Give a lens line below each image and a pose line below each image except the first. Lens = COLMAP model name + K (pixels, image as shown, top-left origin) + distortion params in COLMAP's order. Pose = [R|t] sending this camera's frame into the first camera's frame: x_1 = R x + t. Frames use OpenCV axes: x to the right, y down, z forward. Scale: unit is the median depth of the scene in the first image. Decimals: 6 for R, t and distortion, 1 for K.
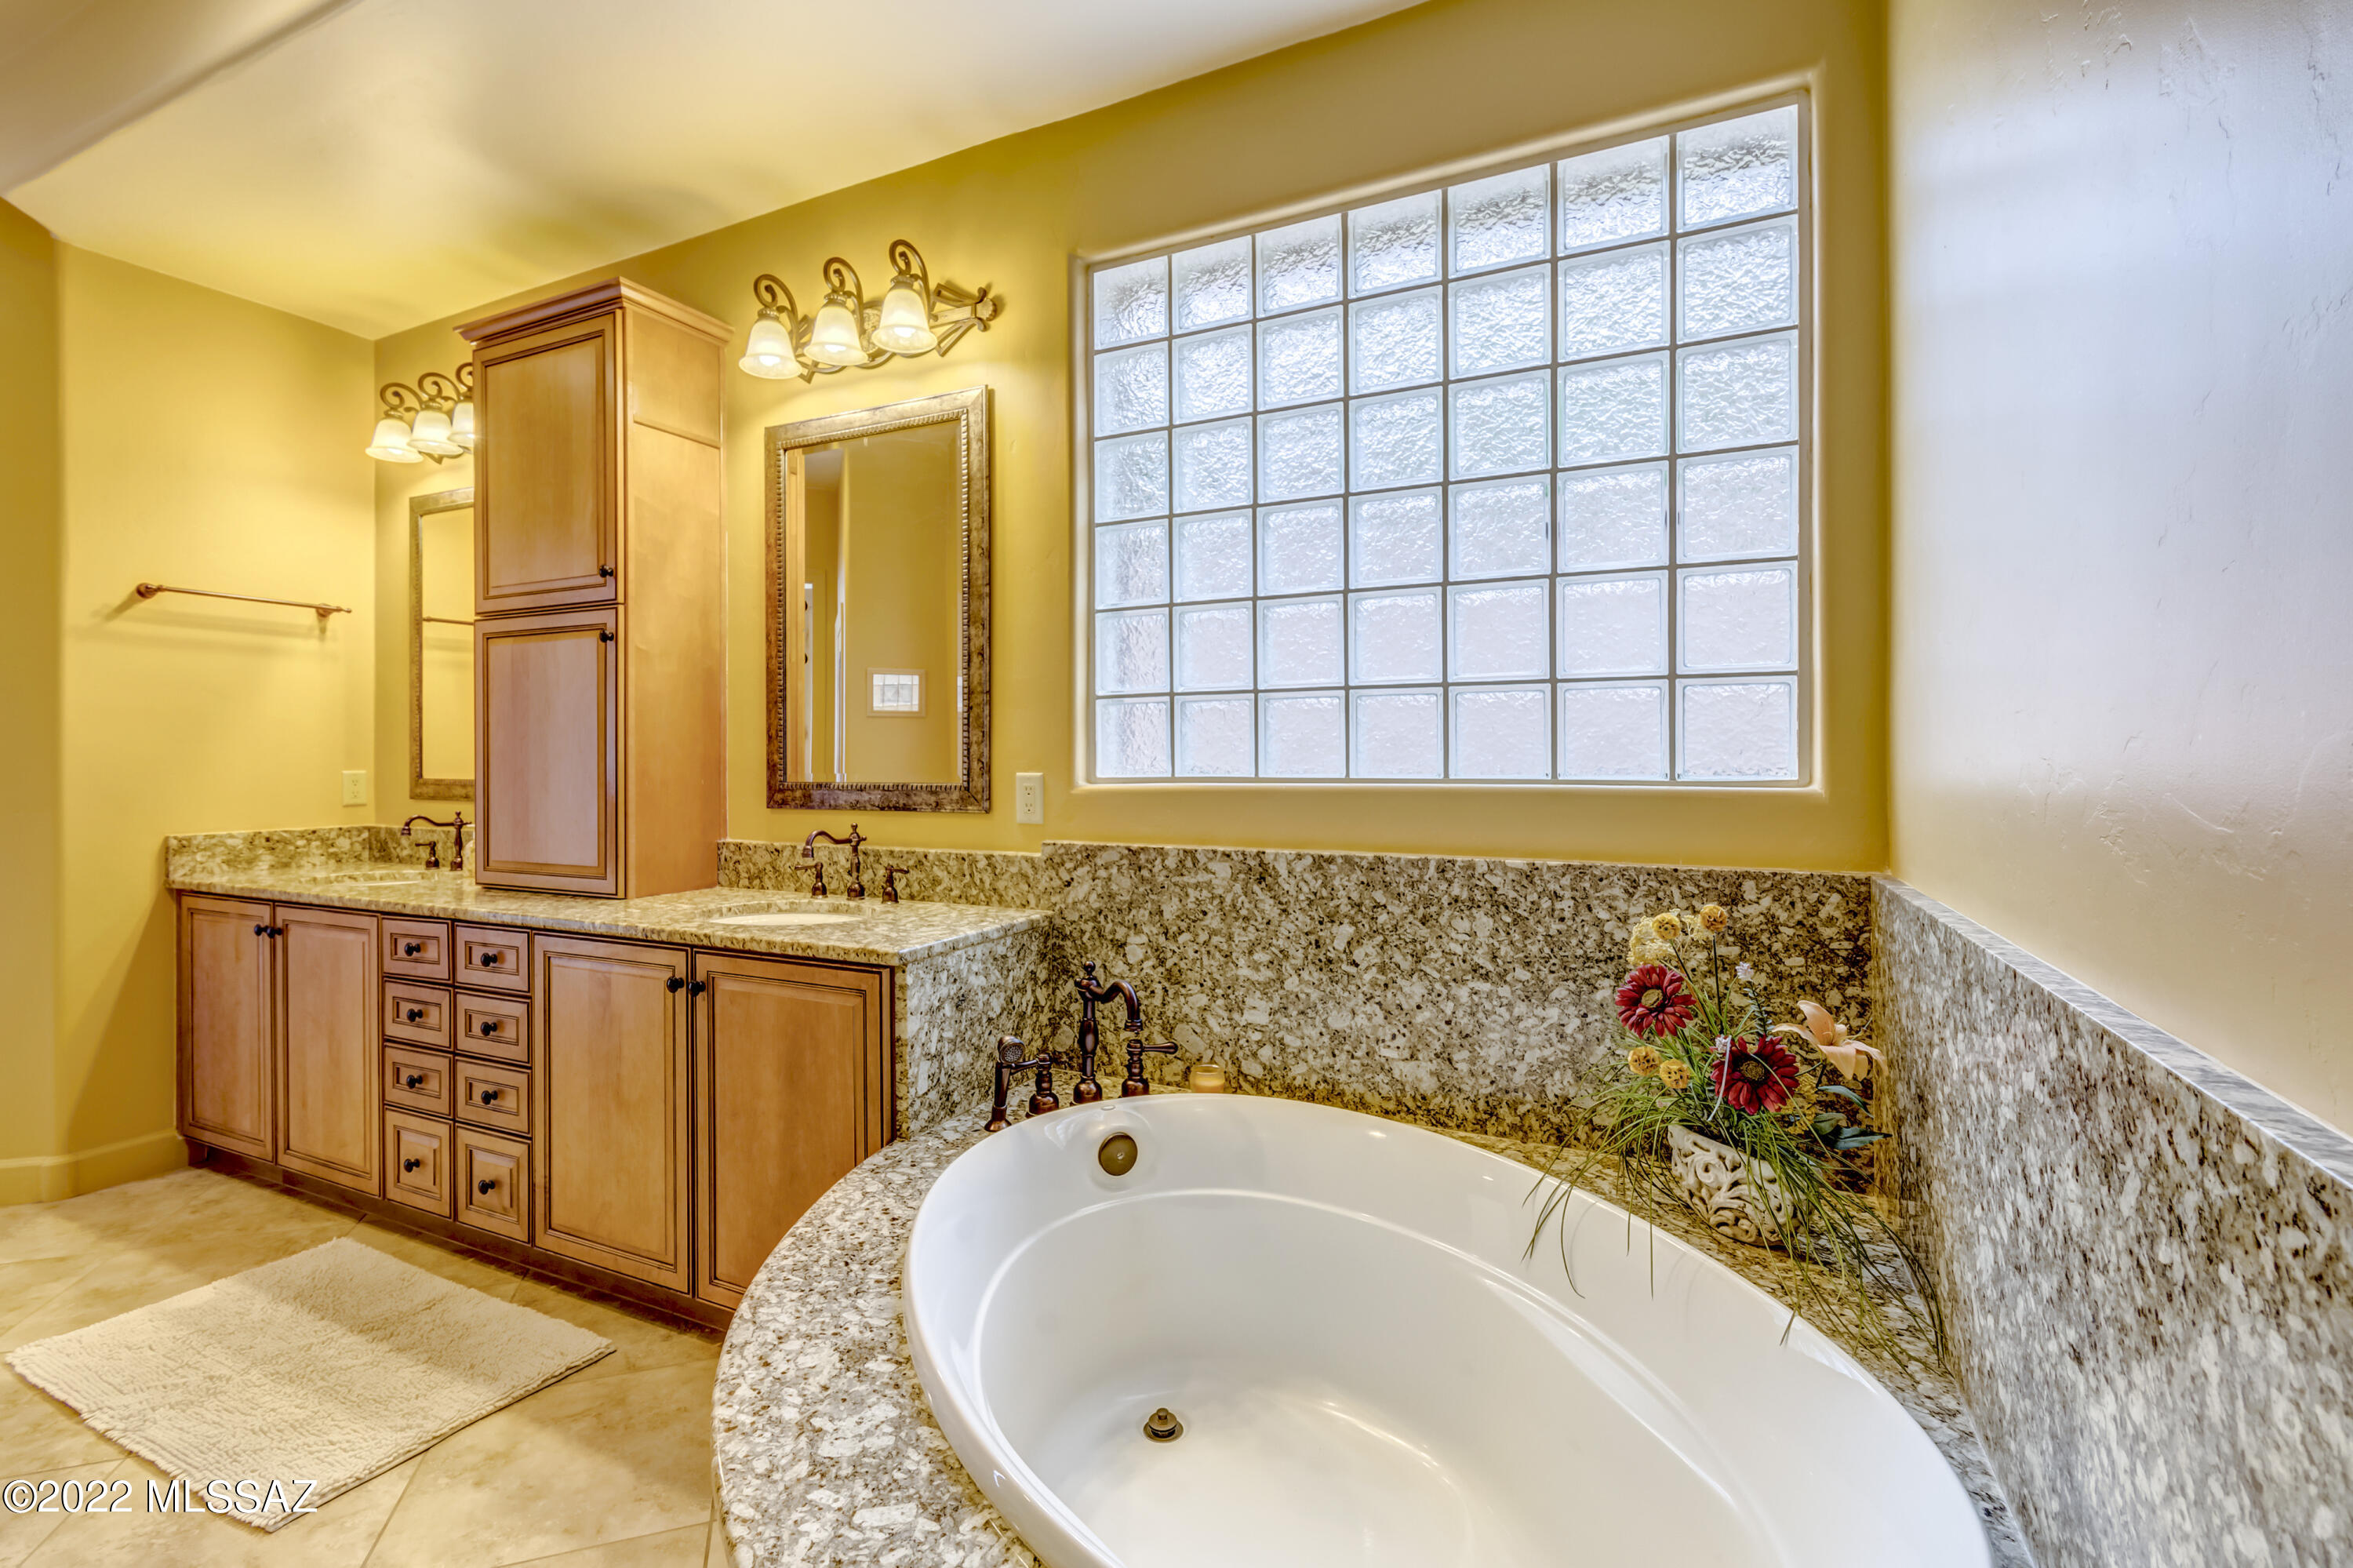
lens RADIAL K [[1045.1, 0, 1173.0], [0, 1045.1, 778.3], [0, 0, 1]] dist [0.002262, -0.001120]
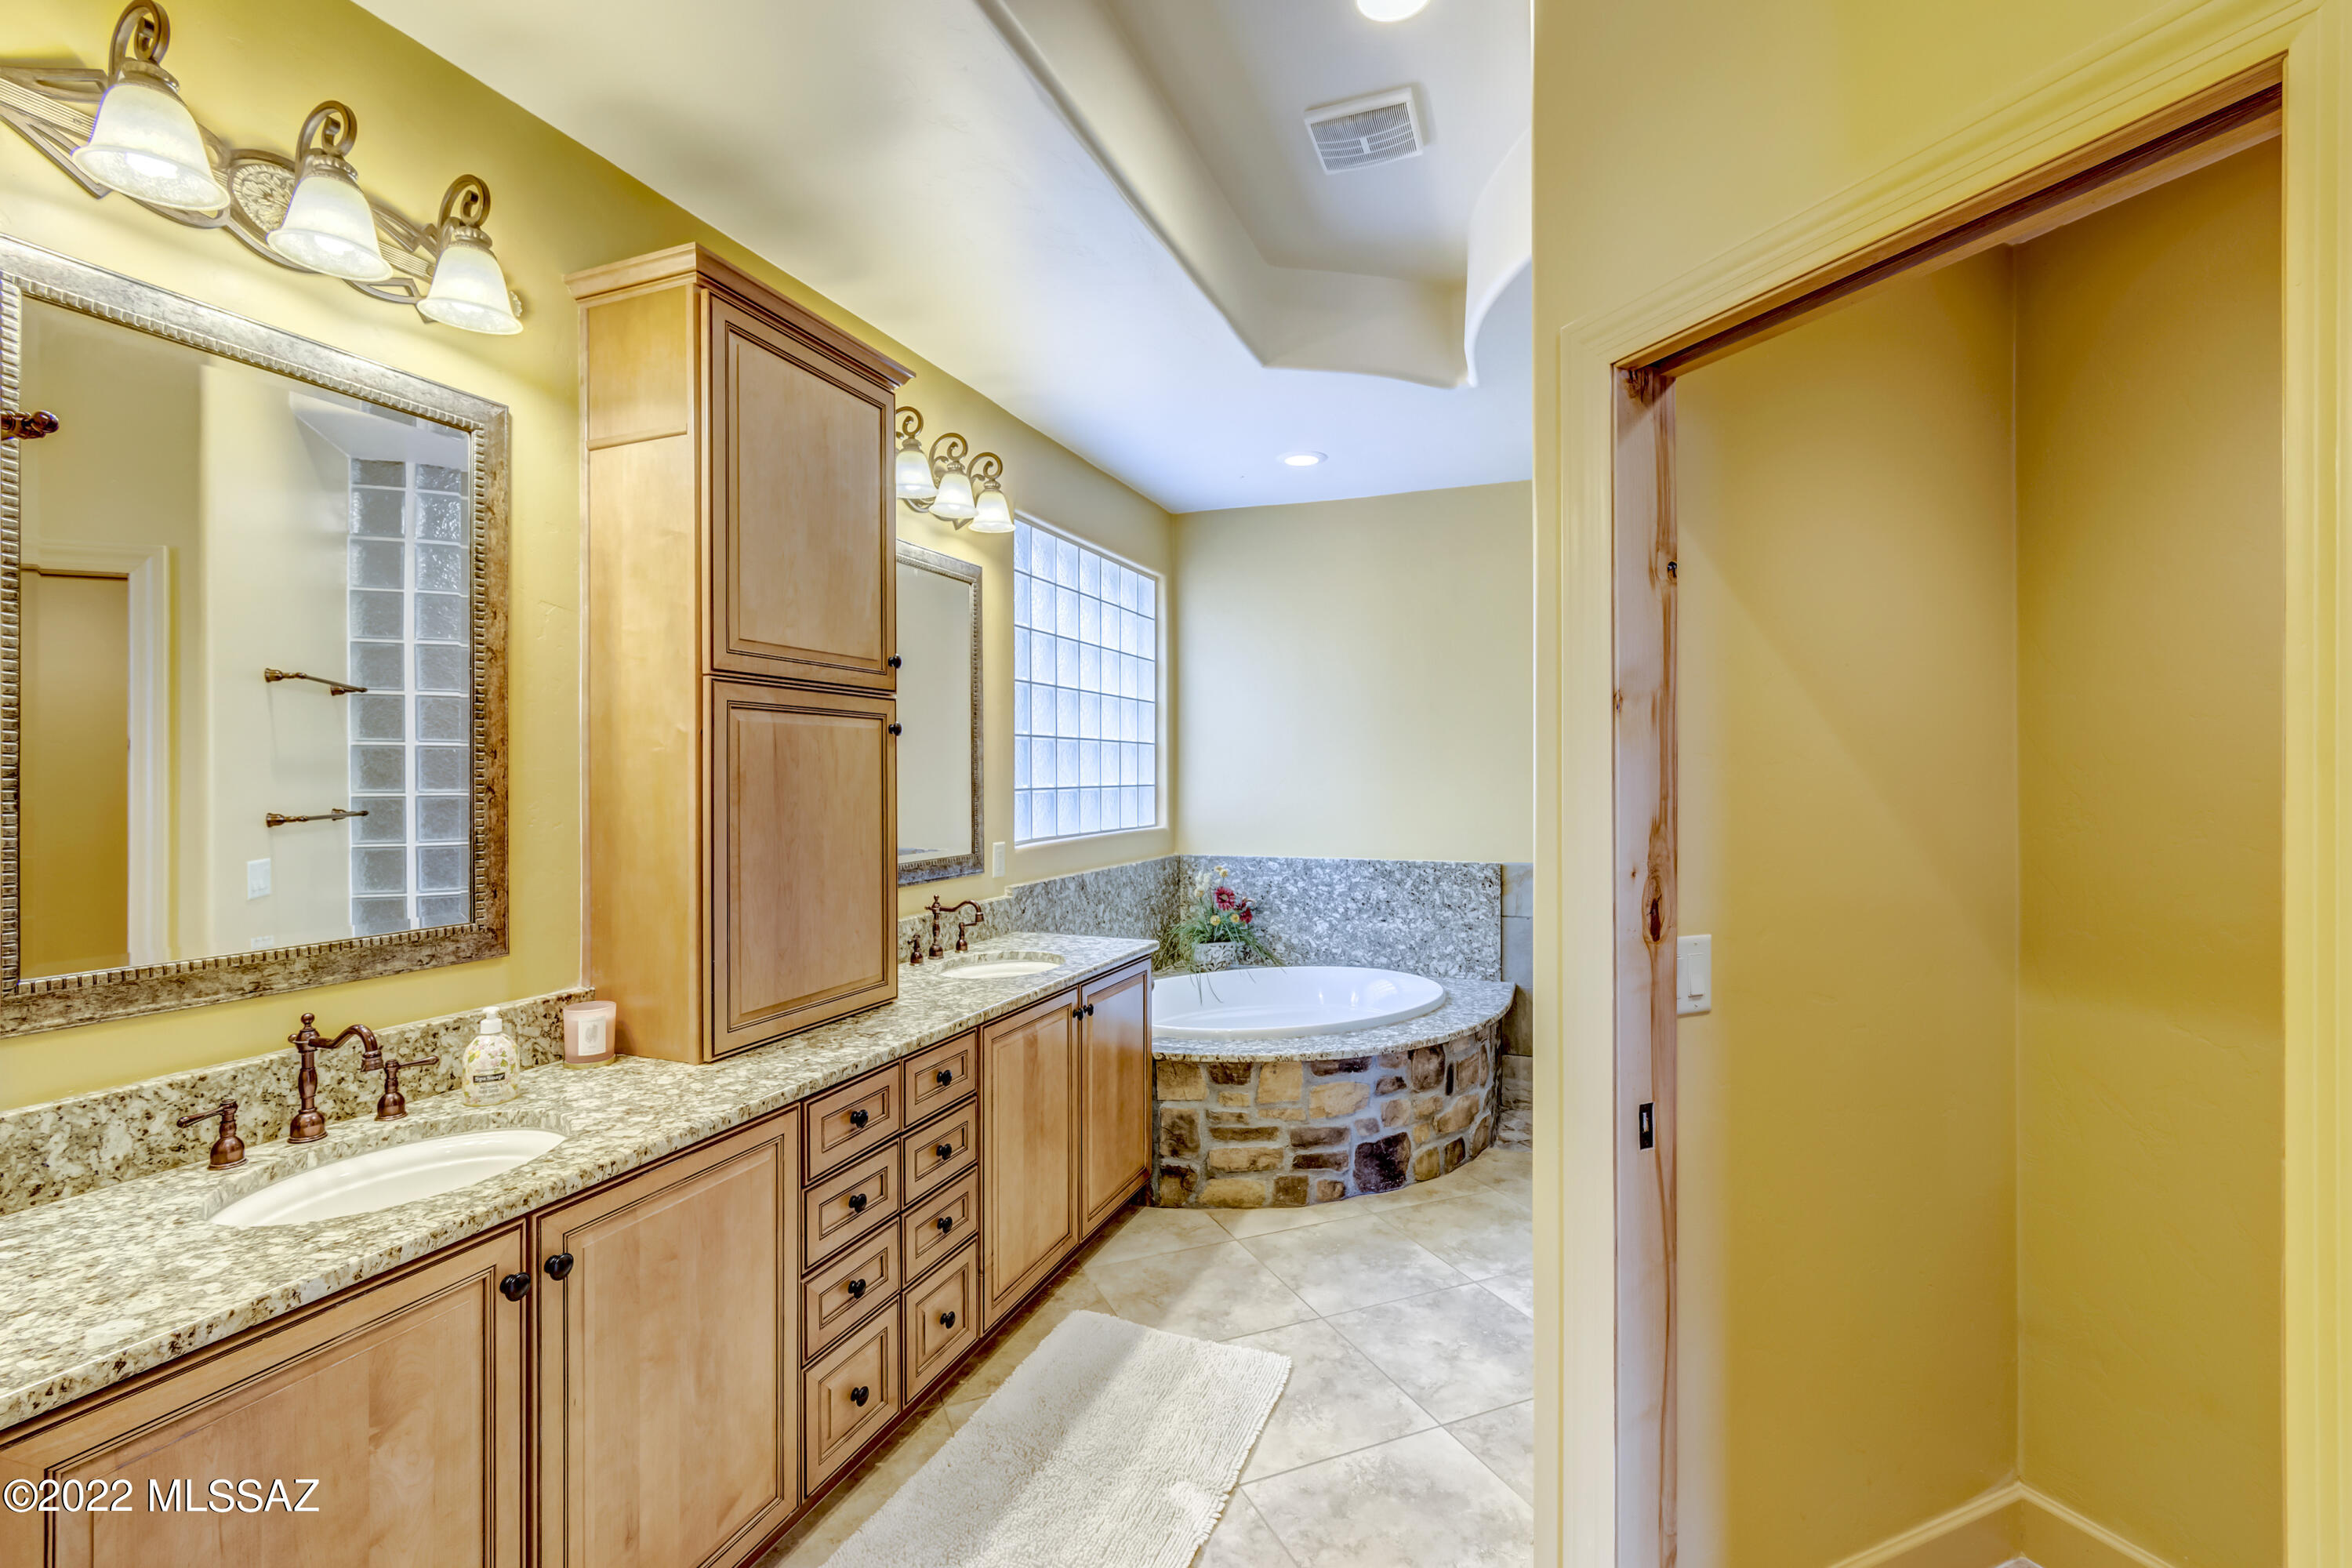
lens RADIAL K [[1044.6, 0, 1166.8], [0, 1044.6, 780.1], [0, 0, 1]] dist [0.002262, -0.001120]
pose [[-0.092751, -0.002458, 0.995686, -1.617836], [0.006207, 0.999976, 0.003047, -0.096004], [-0.995670, 0.006463, -0.092733, 0.894587]]
